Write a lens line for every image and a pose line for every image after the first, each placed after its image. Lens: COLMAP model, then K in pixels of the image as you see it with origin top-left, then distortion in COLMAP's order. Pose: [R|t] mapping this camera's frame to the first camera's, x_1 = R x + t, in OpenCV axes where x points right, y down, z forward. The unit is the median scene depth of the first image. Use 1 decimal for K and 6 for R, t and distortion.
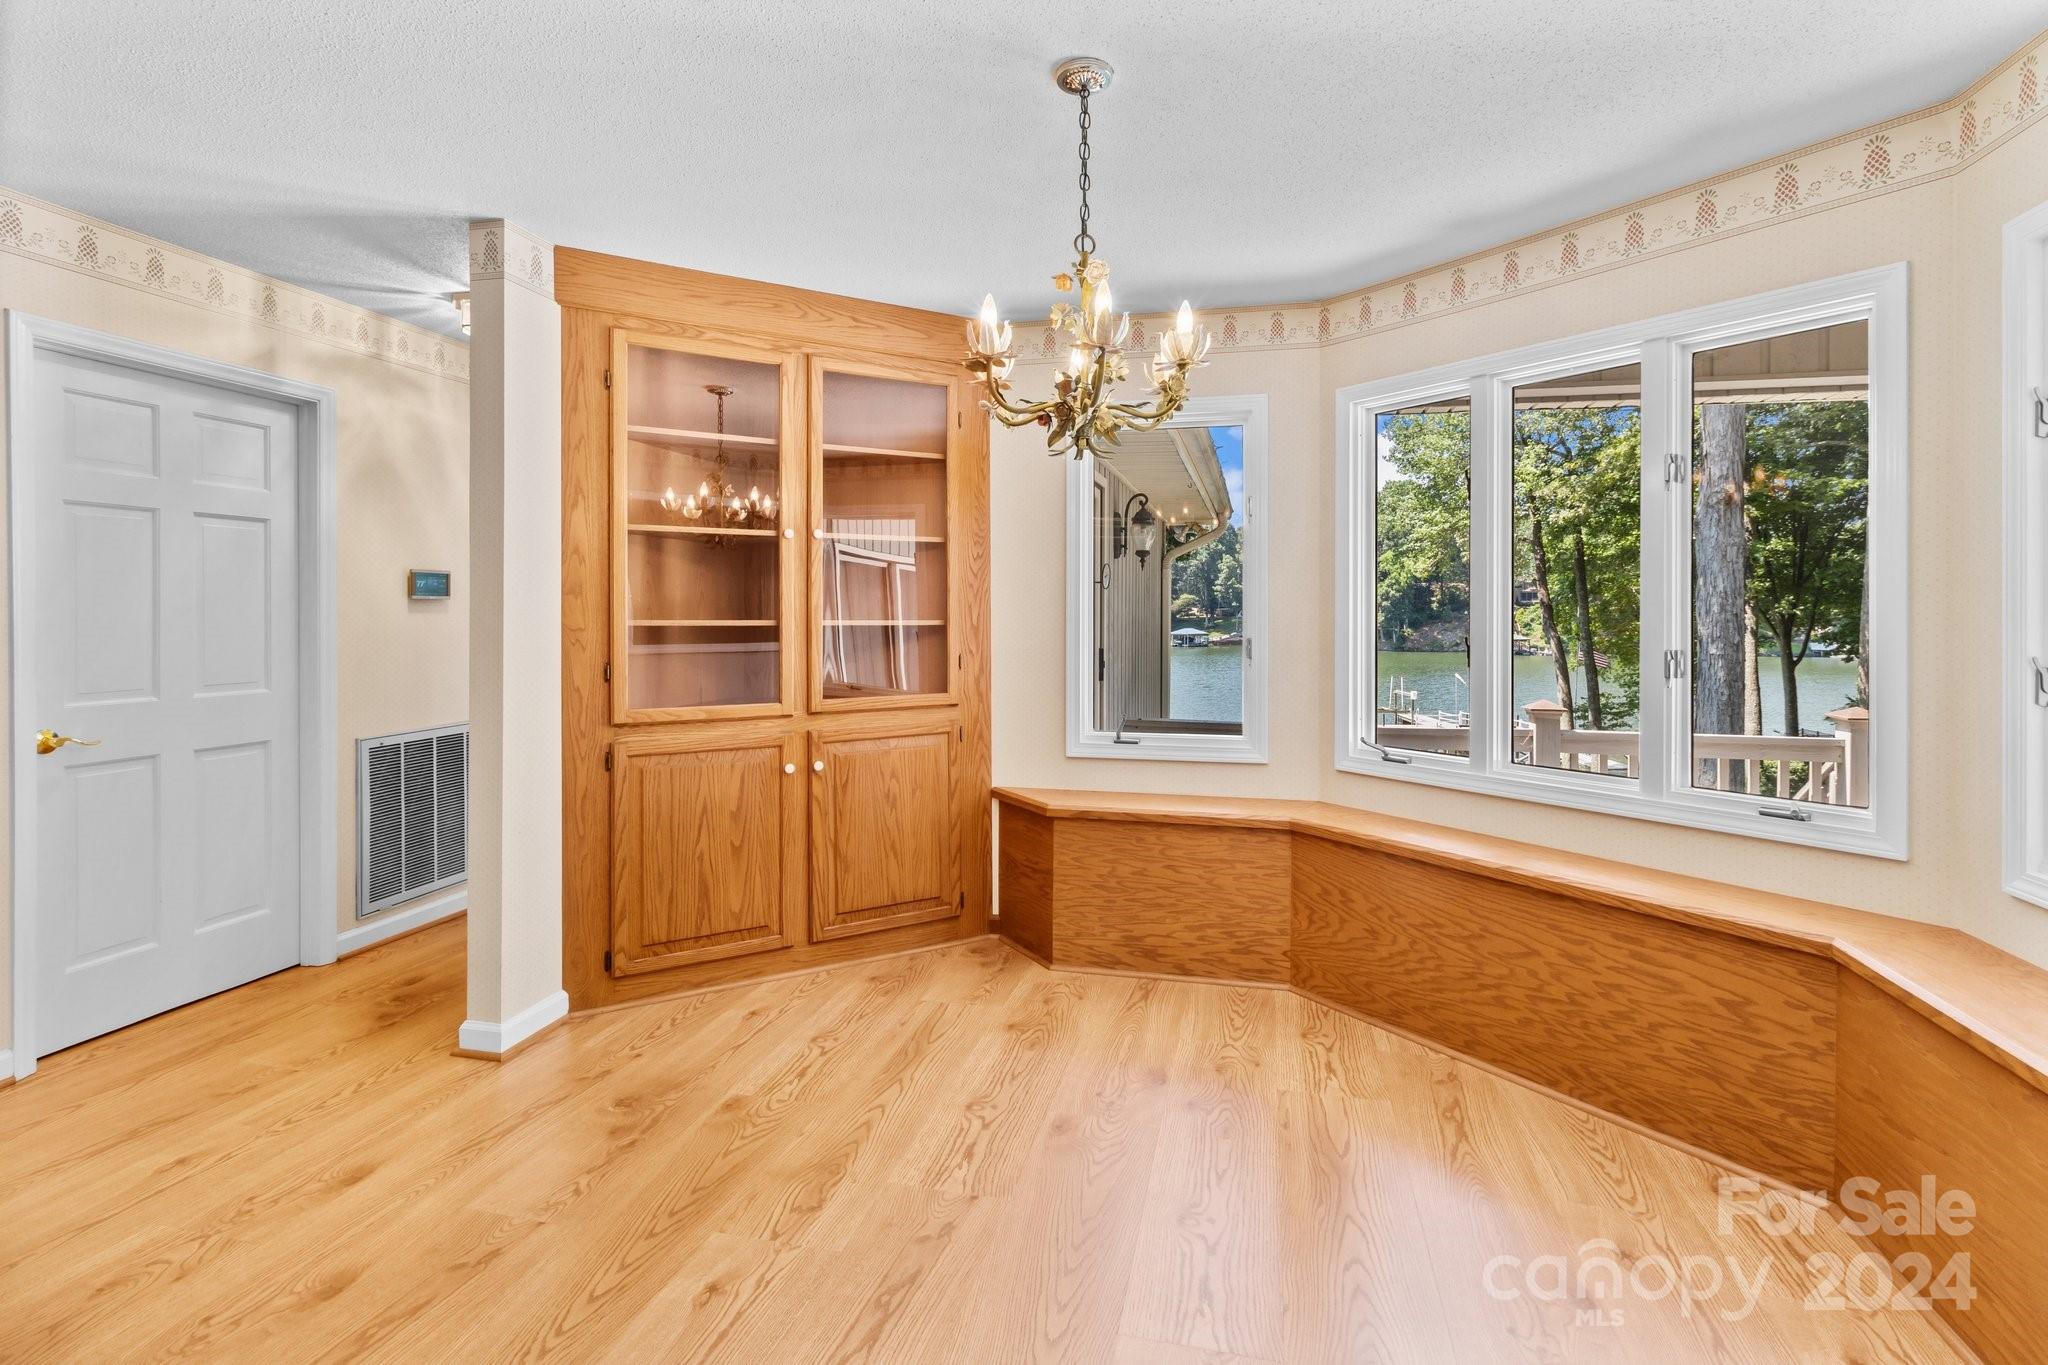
lens RADIAL K [[943.3, 0, 1047.7], [0, 943.3, 621.8], [0, 0, 1]] dist [0.000071, -0.001049]
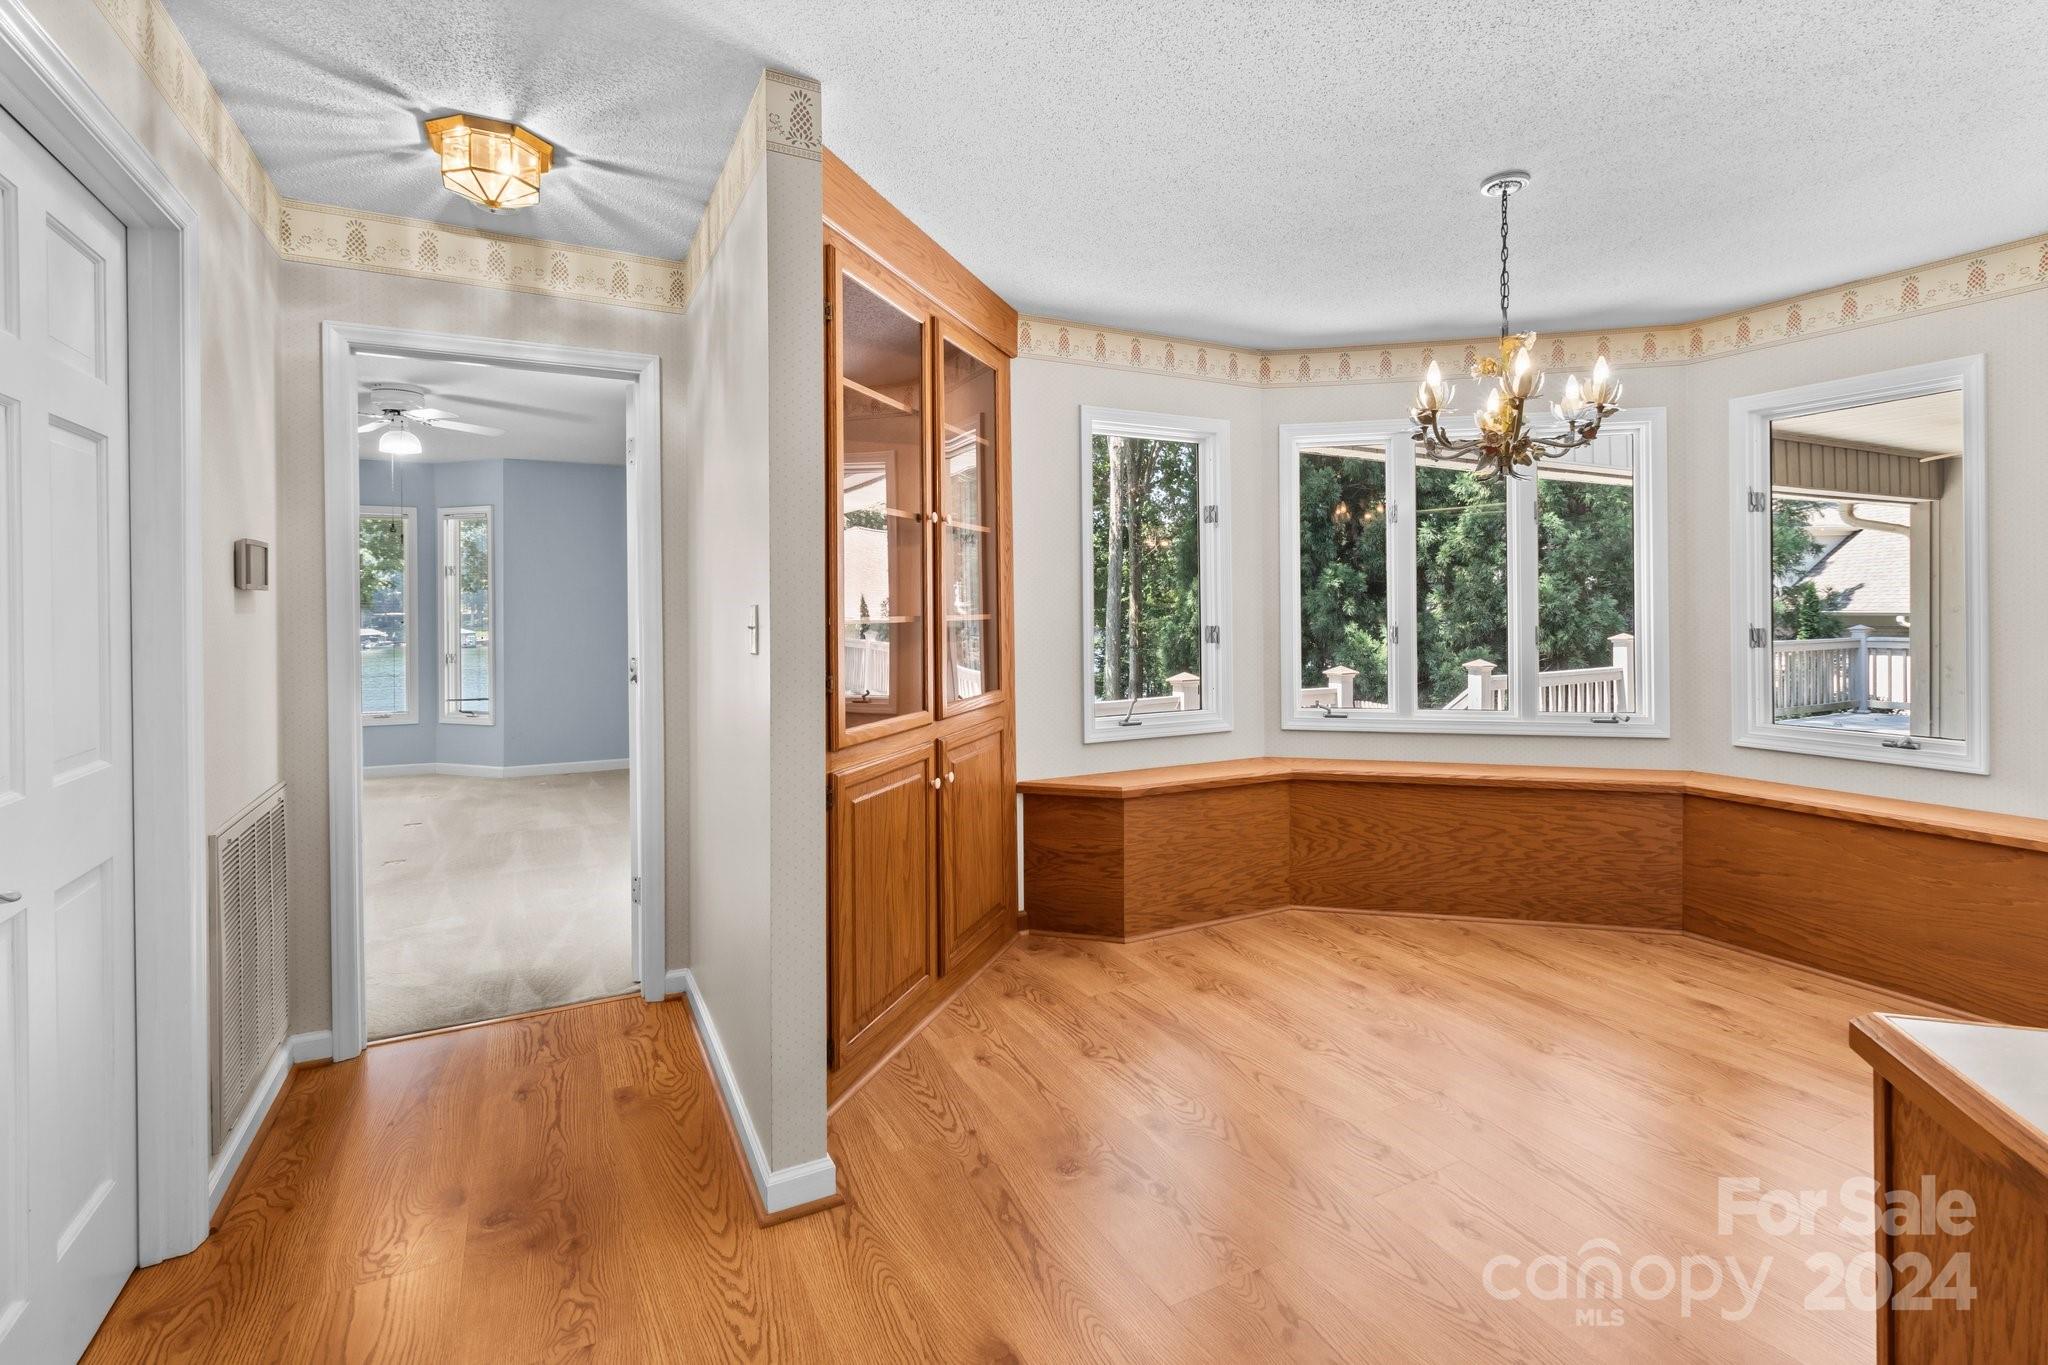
lens RADIAL K [[943.3, 0, 1054.6], [0, 943.3, 616.8], [0, 0, 1]] dist [0.000071, -0.001049]
pose [[0.759198, -0.014255, 0.650703, -0.836121], [0.013753, 0.999888, 0.005858, -0.004128], [-0.650714, 0.004502, 0.759310, 0.281037]]
